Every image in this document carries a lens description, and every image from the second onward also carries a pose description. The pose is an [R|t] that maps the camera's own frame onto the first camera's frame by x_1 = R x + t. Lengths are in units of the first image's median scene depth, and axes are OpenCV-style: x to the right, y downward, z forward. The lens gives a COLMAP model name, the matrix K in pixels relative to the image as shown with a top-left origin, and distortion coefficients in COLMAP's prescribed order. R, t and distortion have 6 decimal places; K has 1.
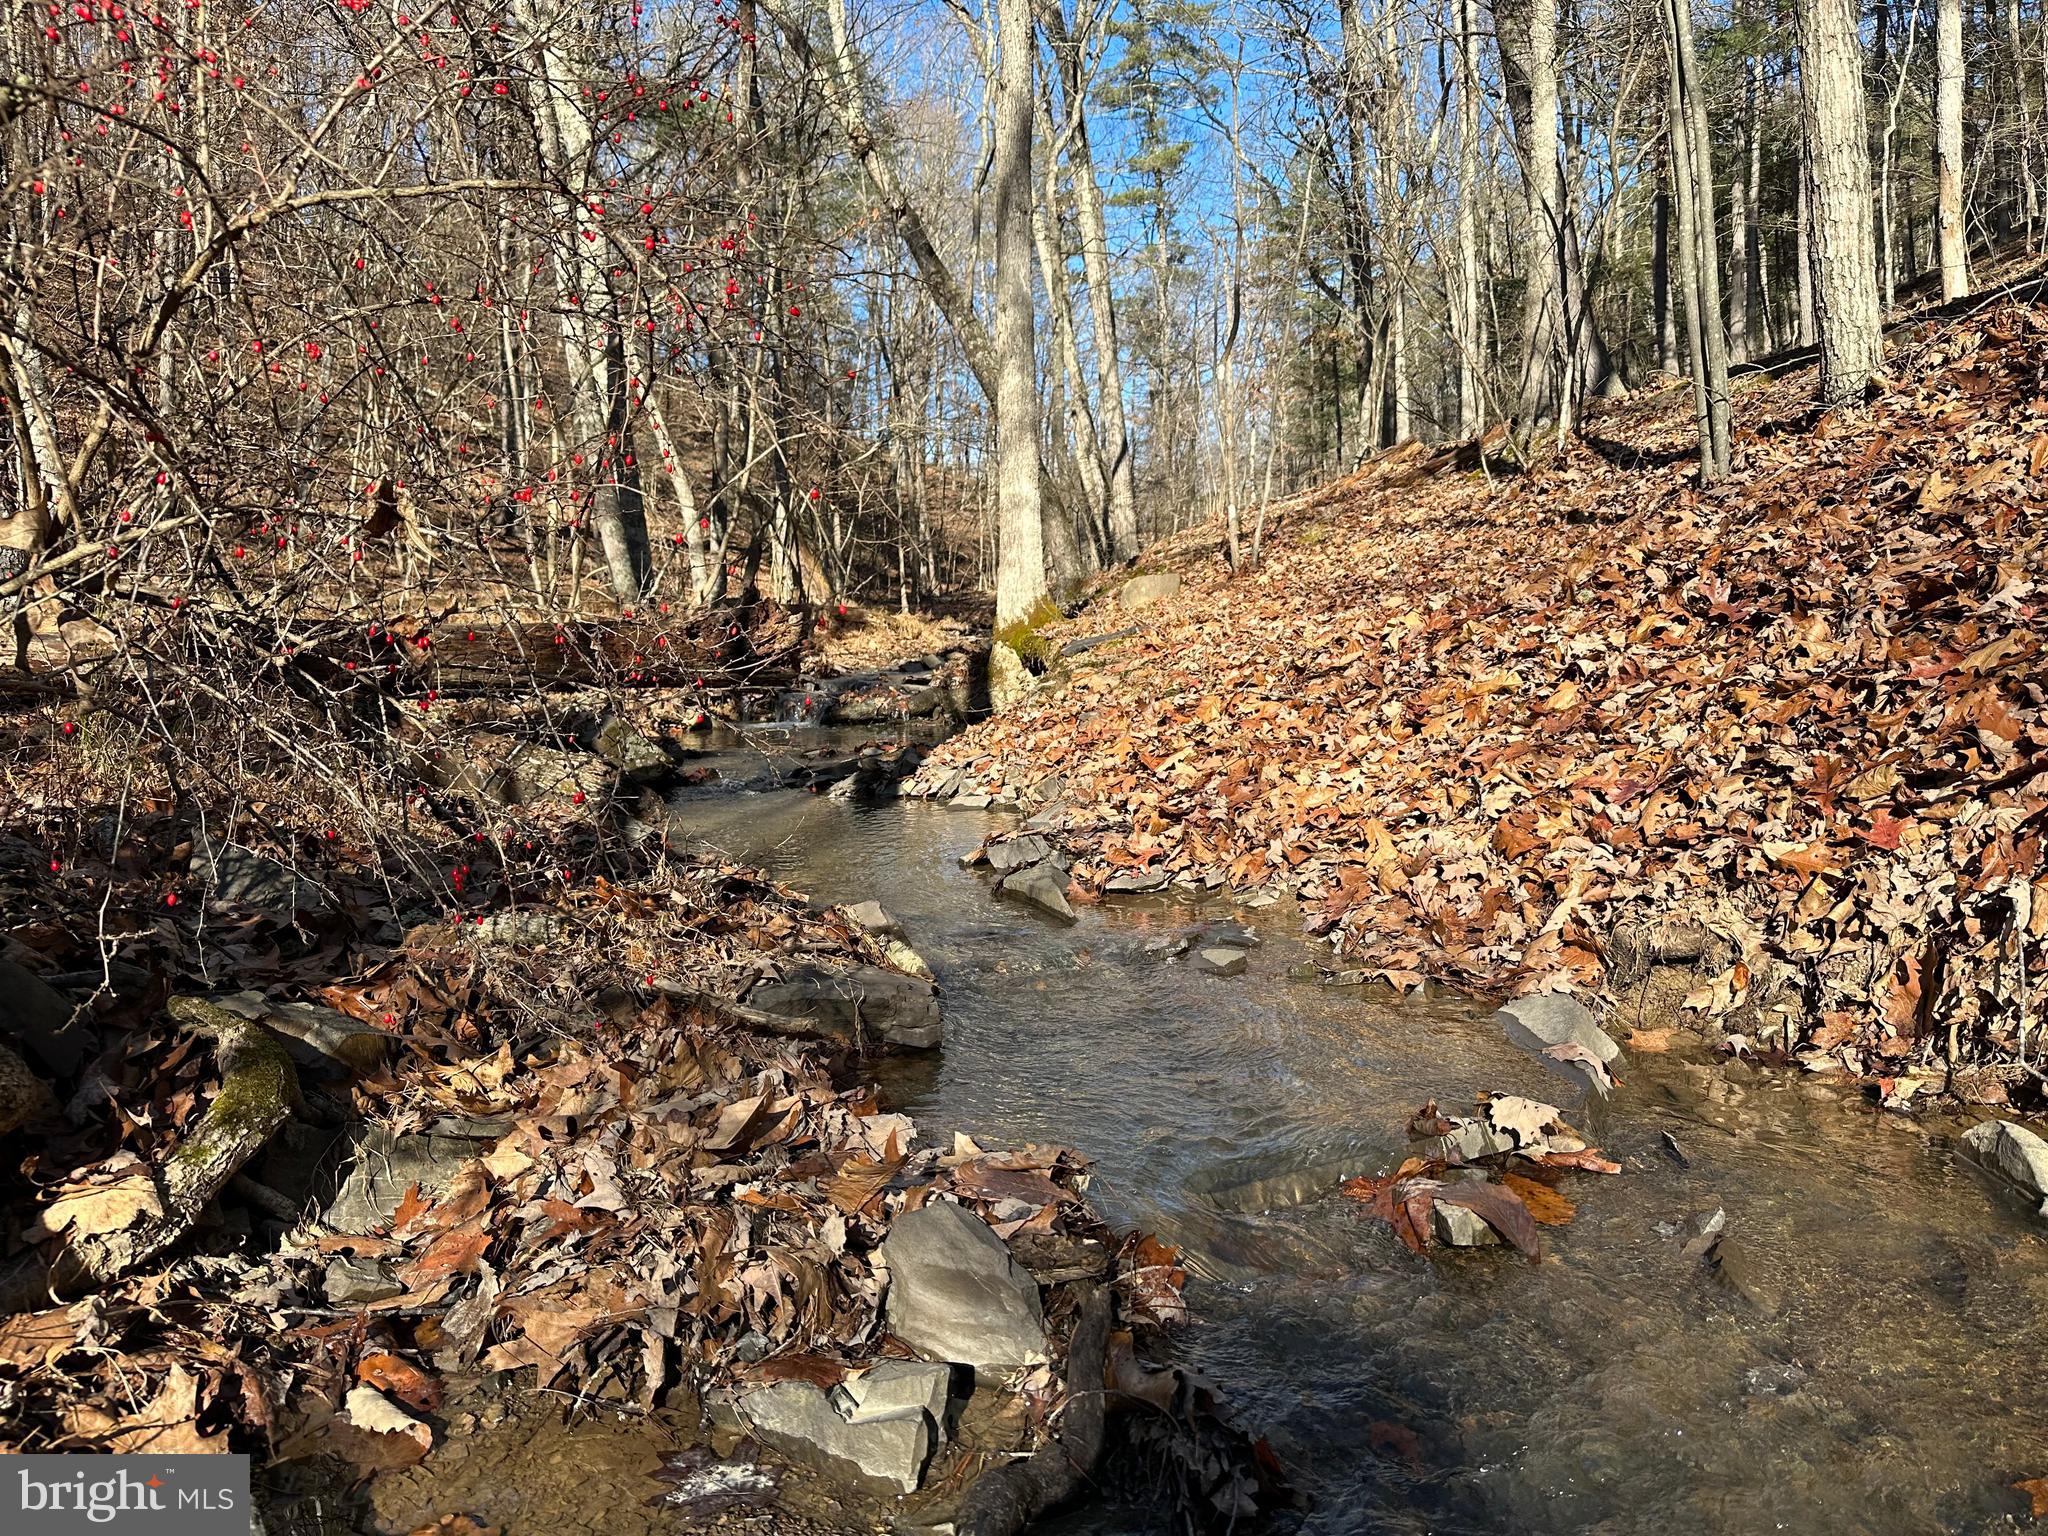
lens RADIAL K [[1424.0, 0, 1020.1], [0, 1424.0, 759.7], [0, 0, 1]] dist [0.067871, -0.082786]
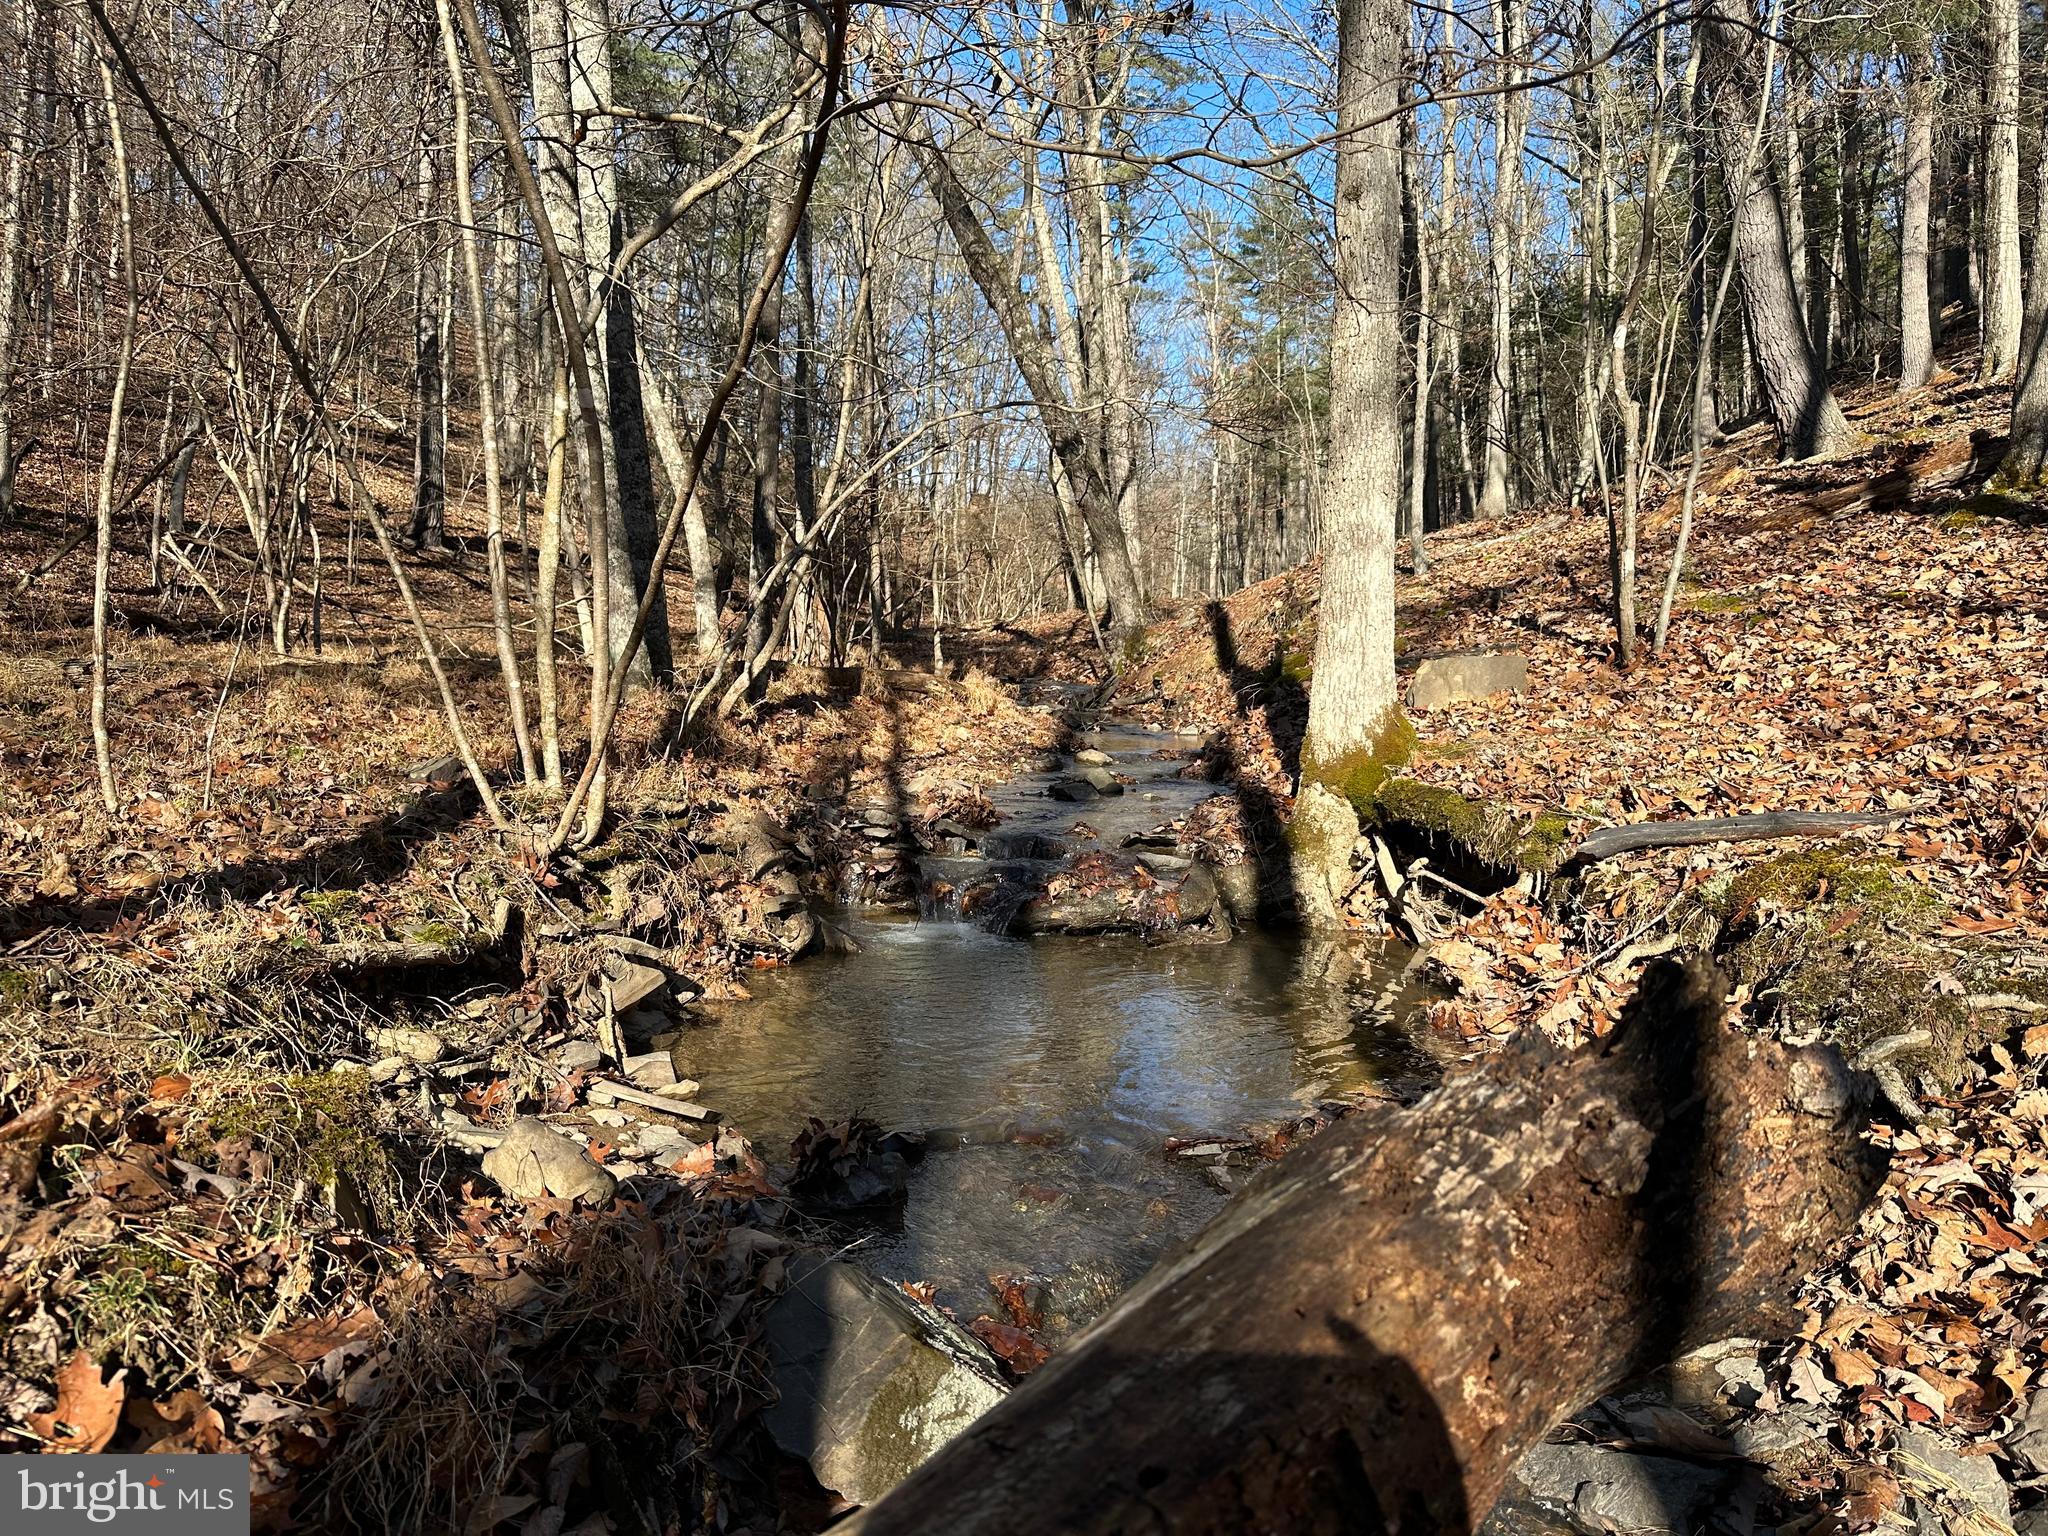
lens RADIAL K [[1424.0, 0, 996.9], [0, 1424.0, 748.9], [0, 0, 1]] dist [0.067871, -0.082786]
pose [[0.998616, 0.023585, 0.047002, -0.093830], [-0.022489, 0.999466, -0.023722, -0.044950], [-0.047536, 0.022632, 0.998613, 0.243823]]
